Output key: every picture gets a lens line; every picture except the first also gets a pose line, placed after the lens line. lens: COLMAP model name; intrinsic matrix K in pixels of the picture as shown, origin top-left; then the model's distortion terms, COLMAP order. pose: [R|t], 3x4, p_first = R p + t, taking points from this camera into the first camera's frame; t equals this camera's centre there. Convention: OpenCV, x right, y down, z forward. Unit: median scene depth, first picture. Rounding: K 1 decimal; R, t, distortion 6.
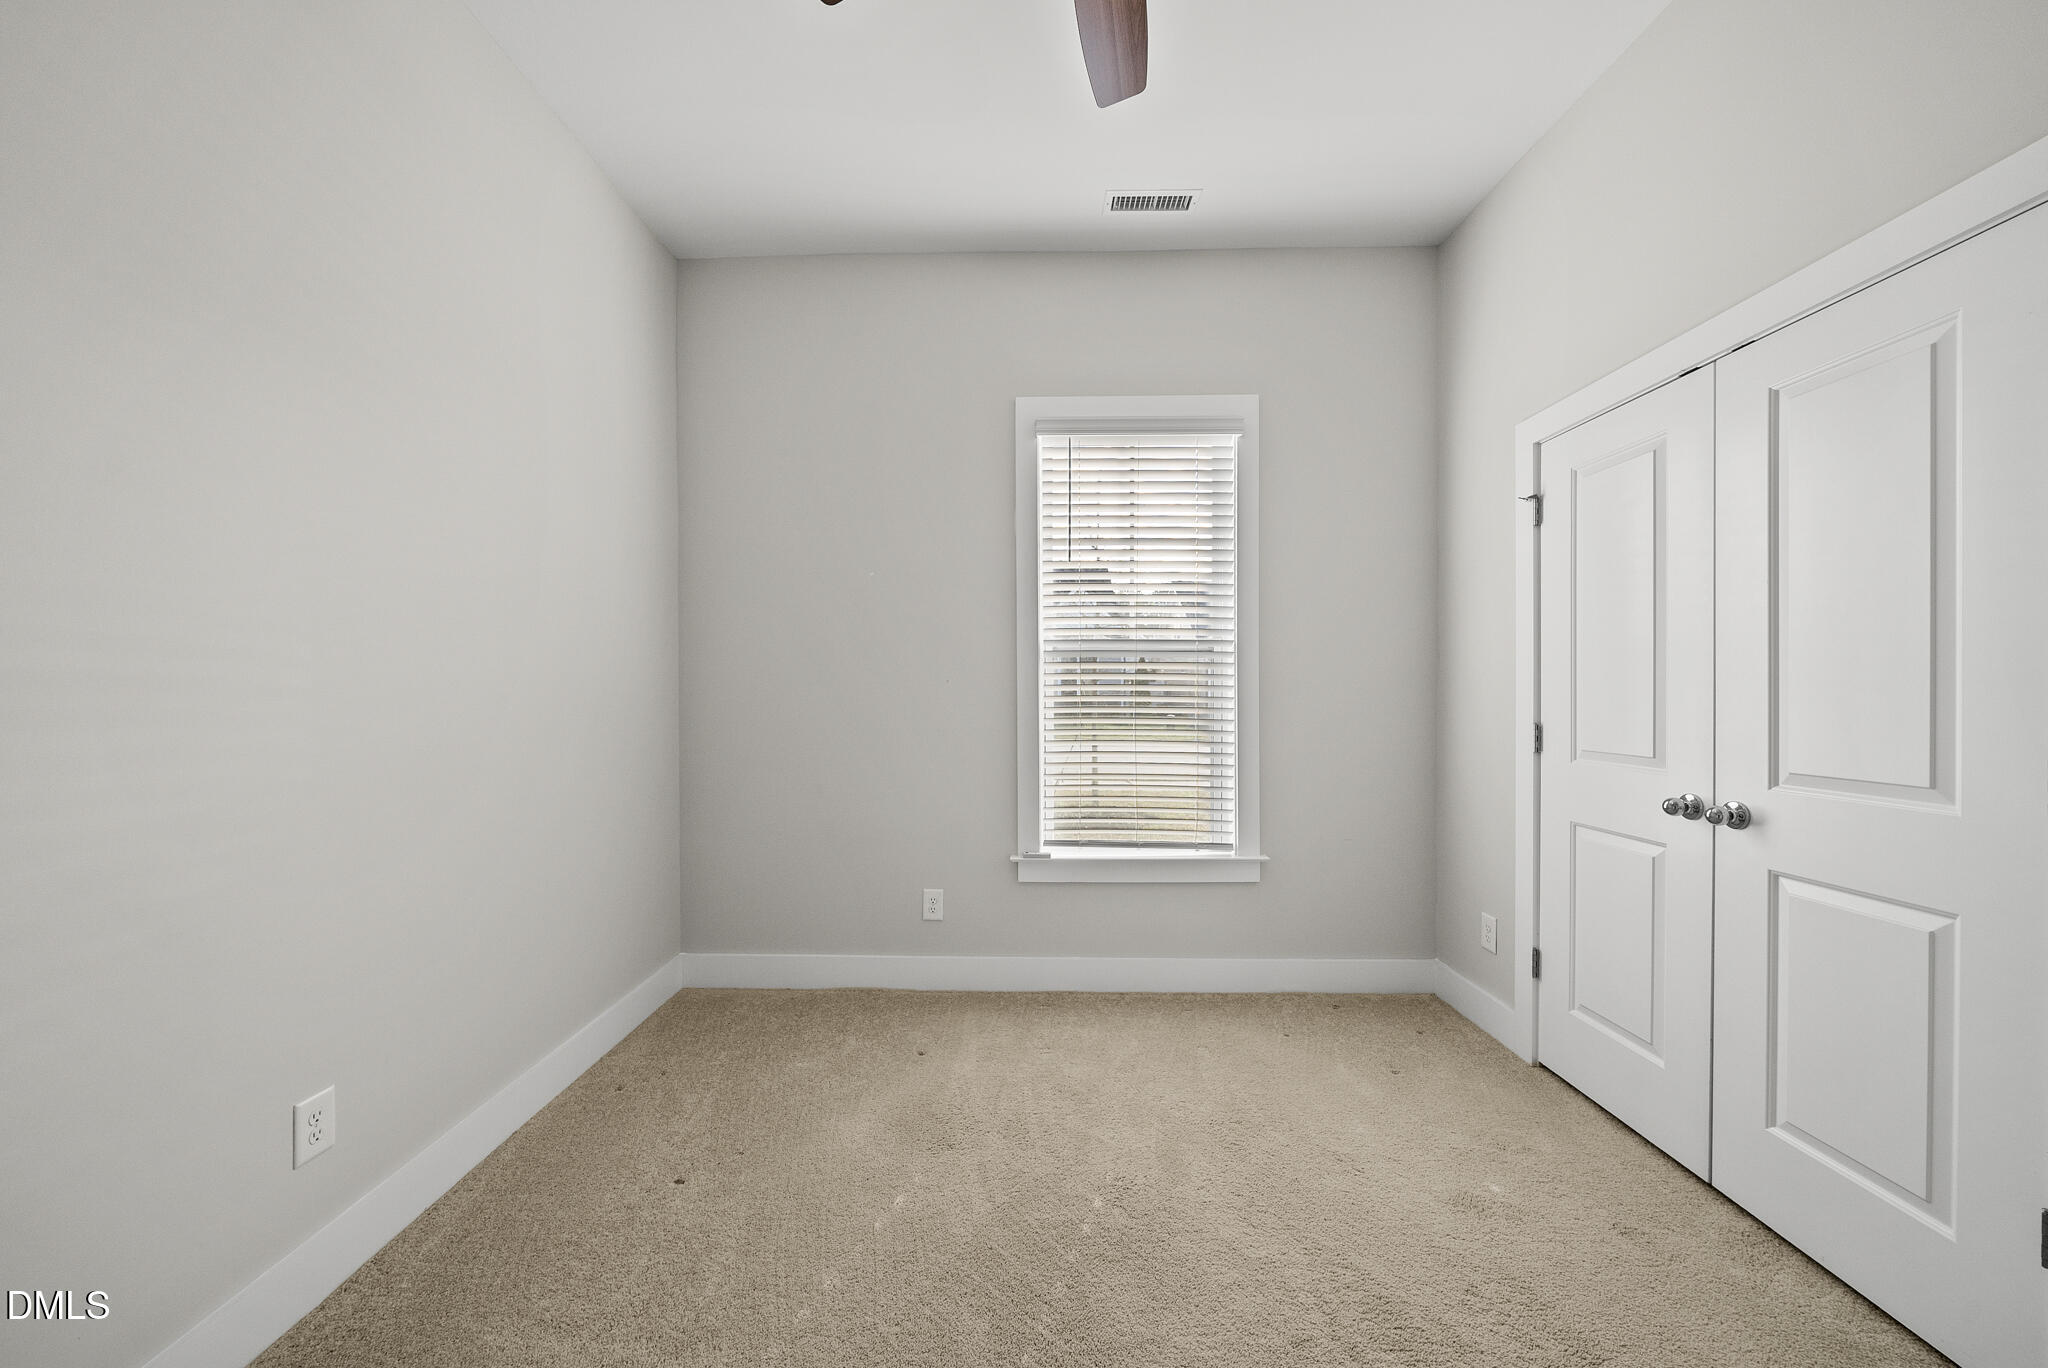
lens RADIAL K [[727.6, 0, 1036.1], [0, 727.6, 689.5], [0, 0, 1]] dist [-0.004916, -0.000255]
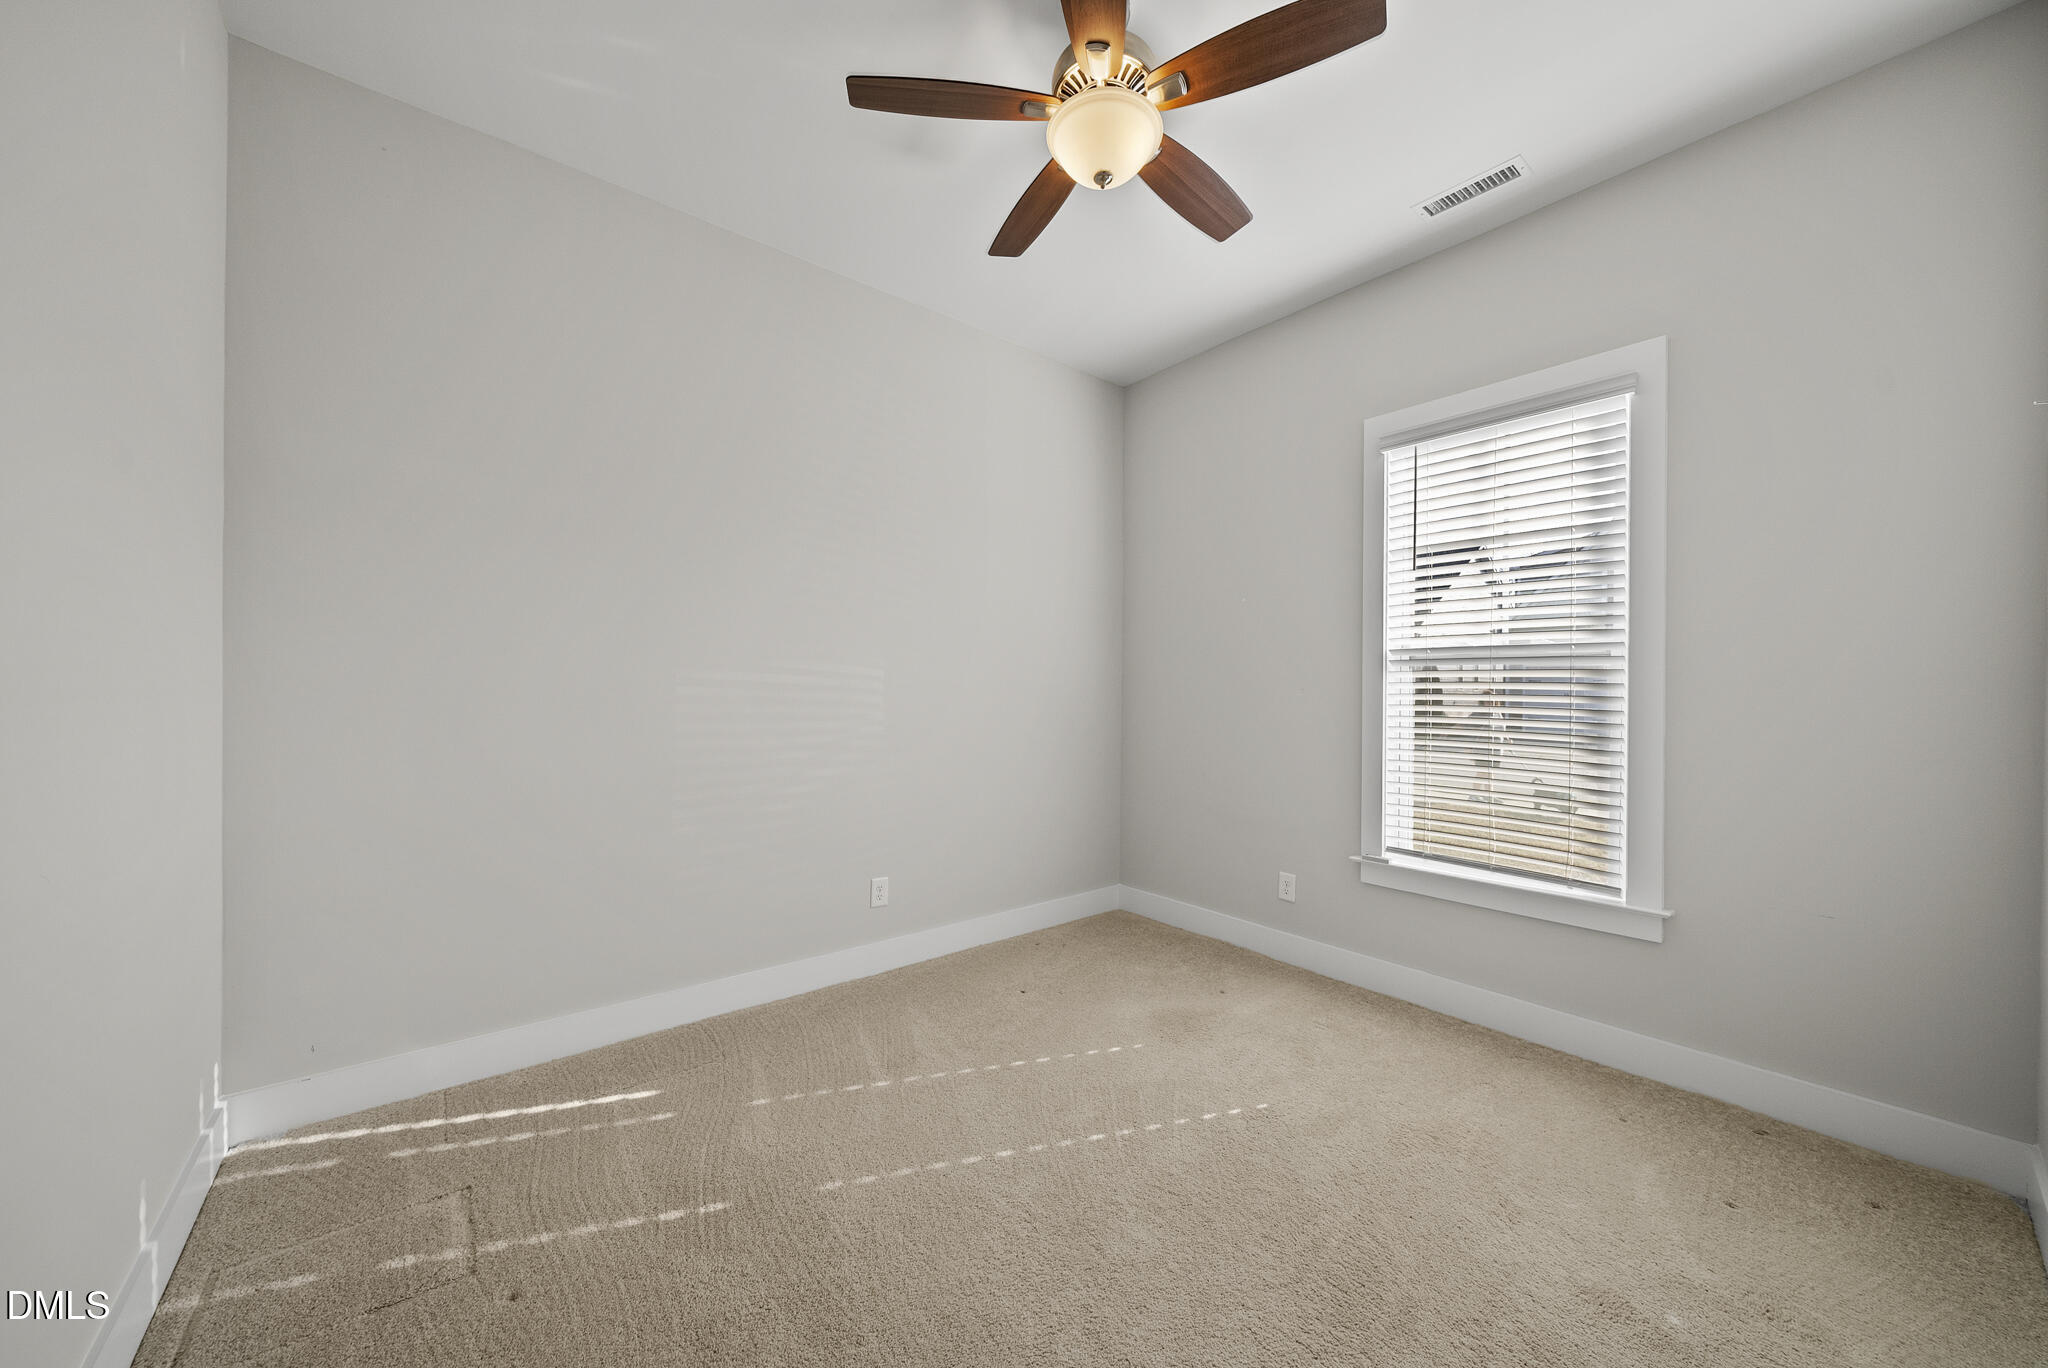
lens RADIAL K [[727.6, 0, 1036.1], [0, 727.6, 689.5], [0, 0, 1]] dist [-0.004916, -0.000255]
pose [[0.662260, 0.007153, -0.749240, 0.448170], [-0.017617, 0.999827, -0.006026, 0.002798], [0.749067, 0.017190, 0.662272, -0.046107]]
